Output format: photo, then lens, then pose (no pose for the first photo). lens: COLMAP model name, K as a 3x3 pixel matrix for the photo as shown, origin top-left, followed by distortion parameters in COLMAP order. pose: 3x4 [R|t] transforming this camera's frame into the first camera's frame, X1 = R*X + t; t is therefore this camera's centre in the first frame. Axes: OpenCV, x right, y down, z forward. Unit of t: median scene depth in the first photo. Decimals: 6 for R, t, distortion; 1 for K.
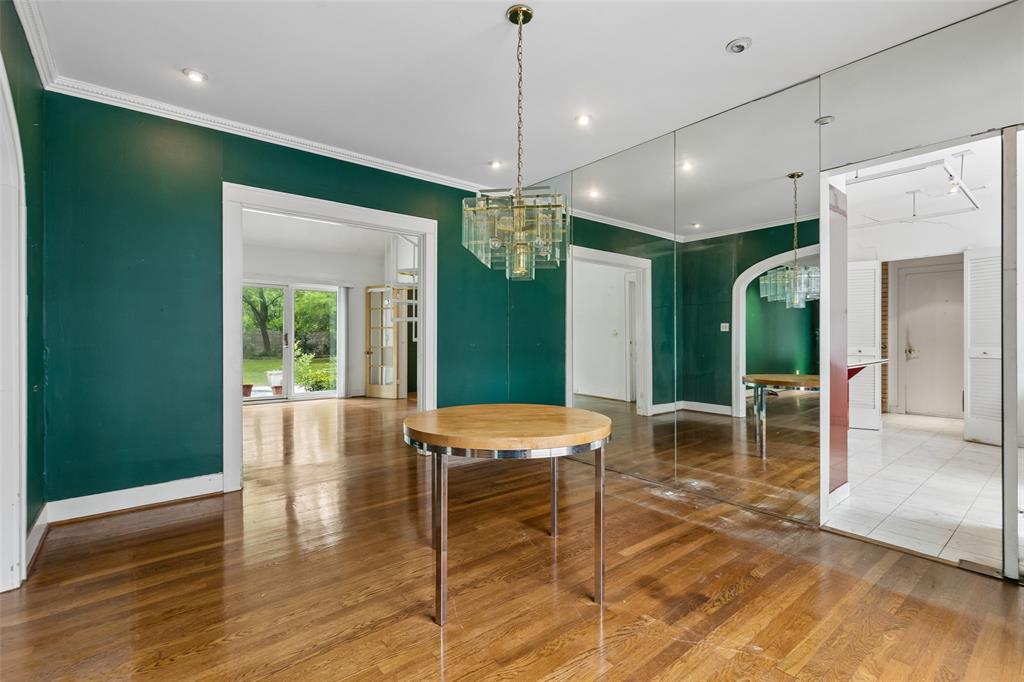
lens RADIAL K [[465.5, 0, 510.6], [0, 465.5, 340.3], [0, 0, 1]] dist [0.001356, -0.001449]
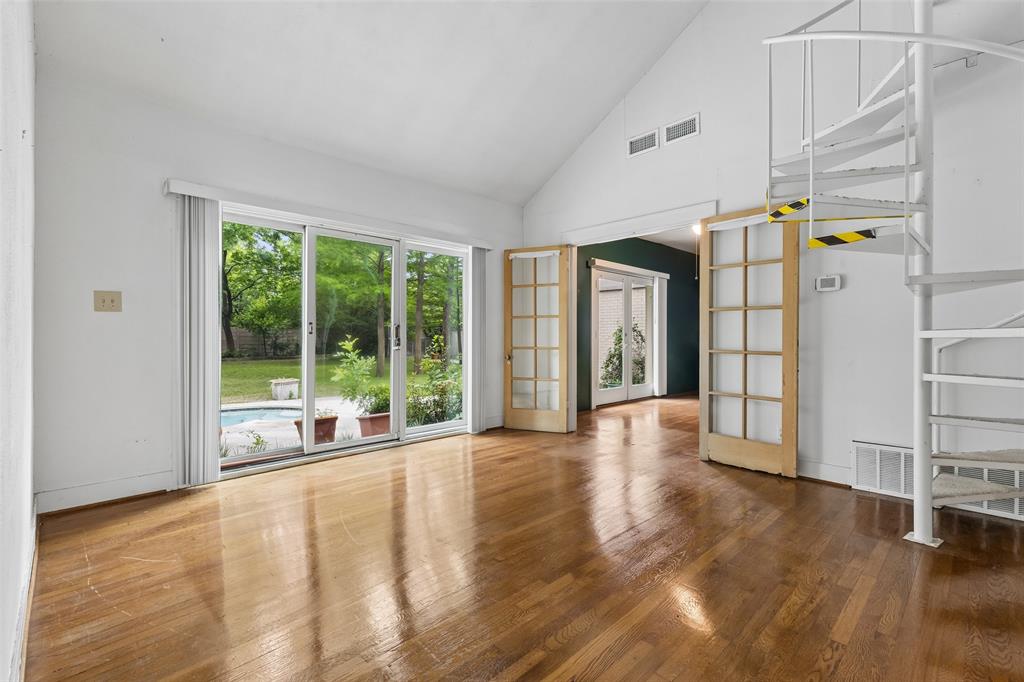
lens RADIAL K [[465.5, 0, 513.1], [0, 465.5, 338.5], [0, 0, 1]] dist [0.001356, -0.001449]
pose [[0.996015, 0.001996, 0.089168, -0.354553], [-0.001771, 0.999995, -0.002609, 0.003294], [-0.089173, 0.002441, 0.996013, 0.387488]]
